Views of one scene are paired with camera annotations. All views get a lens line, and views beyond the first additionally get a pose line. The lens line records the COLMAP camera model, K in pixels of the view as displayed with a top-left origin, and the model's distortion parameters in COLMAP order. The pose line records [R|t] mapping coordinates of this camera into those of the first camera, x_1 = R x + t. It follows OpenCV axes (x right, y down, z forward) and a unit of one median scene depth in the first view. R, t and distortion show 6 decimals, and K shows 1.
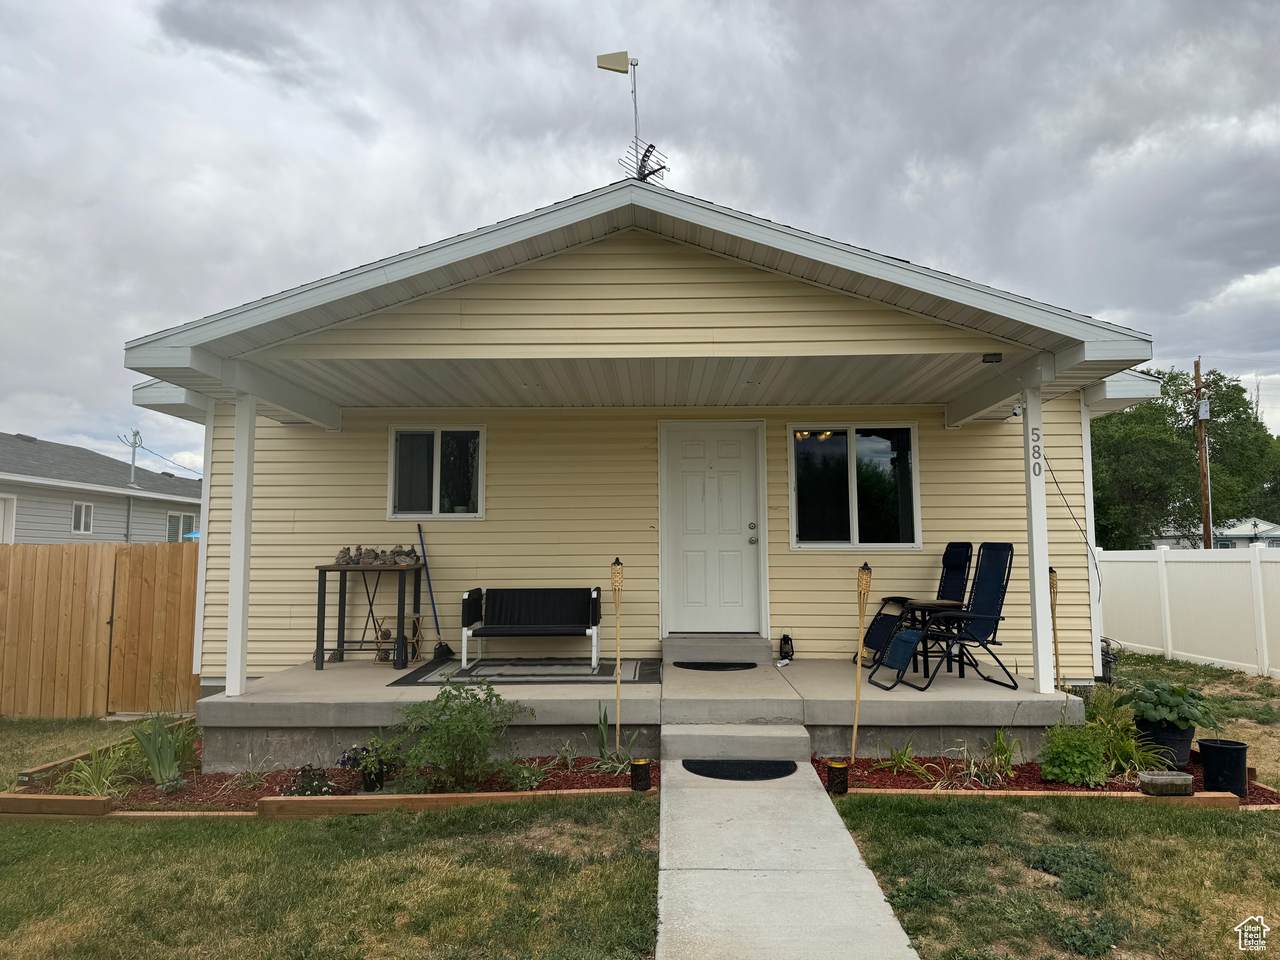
lens RADIAL K [[904.9, 0, 640.0], [0, 904.9, 480.0], [0, 0, 1]] dist [0.021955, 0.005448]
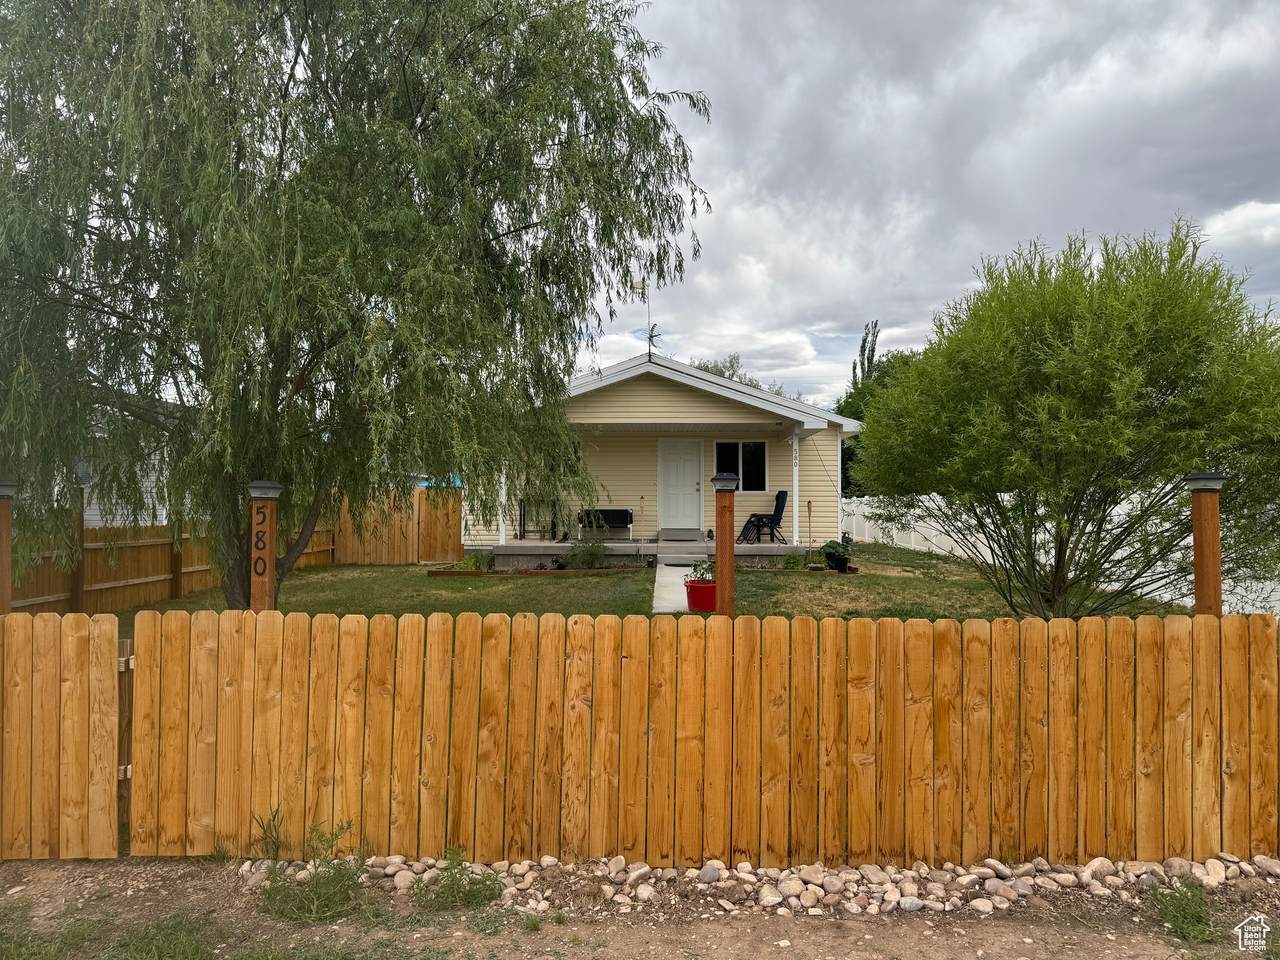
lens RADIAL K [[891.0, 0, 689.2], [0, 891.0, 481.2], [0, 0, 1]] dist [0.006225, 0.001483]
pose [[0.998402, 0.007272, 0.056045, -0.027575], [-0.010795, 0.997967, 0.062815, -0.103632], [-0.055474, -0.063320, 0.996450, -1.346498]]
